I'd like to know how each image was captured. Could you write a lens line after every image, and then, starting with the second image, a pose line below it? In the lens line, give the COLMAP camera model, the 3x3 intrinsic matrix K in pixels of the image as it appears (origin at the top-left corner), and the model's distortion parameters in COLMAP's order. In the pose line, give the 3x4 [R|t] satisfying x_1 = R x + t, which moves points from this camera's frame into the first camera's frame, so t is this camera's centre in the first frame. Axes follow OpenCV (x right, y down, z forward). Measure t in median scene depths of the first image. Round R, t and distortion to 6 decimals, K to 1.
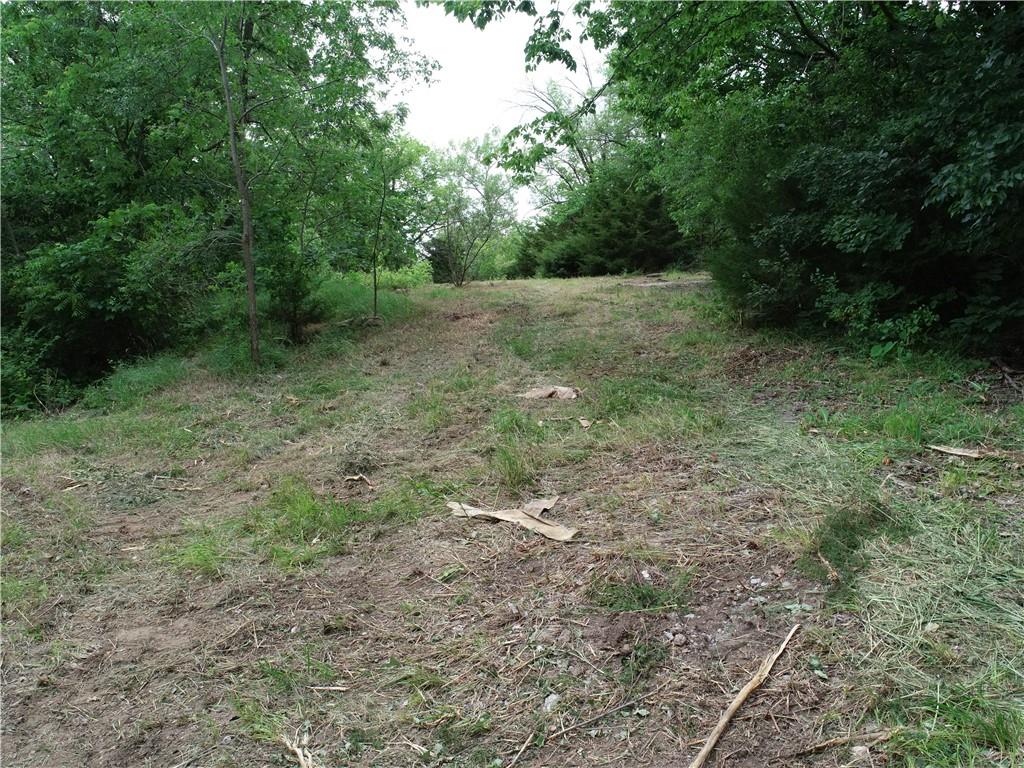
lens RADIAL K [[767.6, 0, 512.3], [0, 767.6, 382.9], [0, 0, 1]] dist [-0.010951, 0.002024]
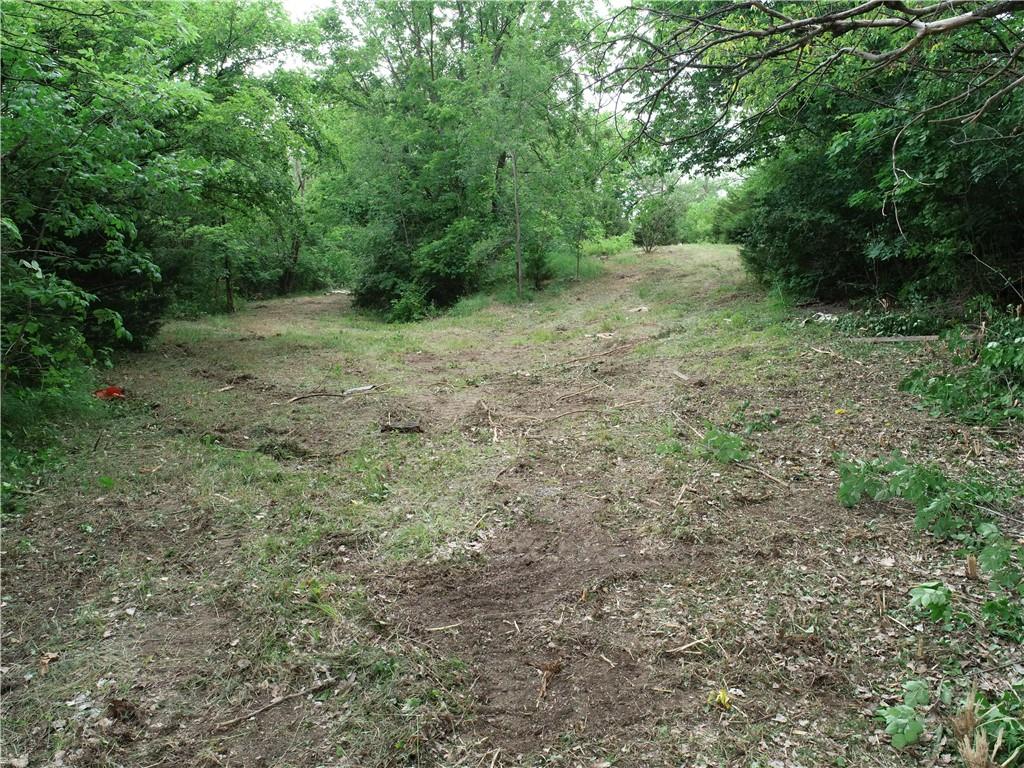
lens RADIAL K [[767.6, 0, 506.2], [0, 767.6, 383.1], [0, 0, 1]] dist [-0.010951, 0.002024]
pose [[0.954748, 0.045705, -0.293884, 0.255722], [-0.028204, 0.997582, 0.063517, 0.071061], [0.296077, -0.052355, 0.953728, -1.014658]]
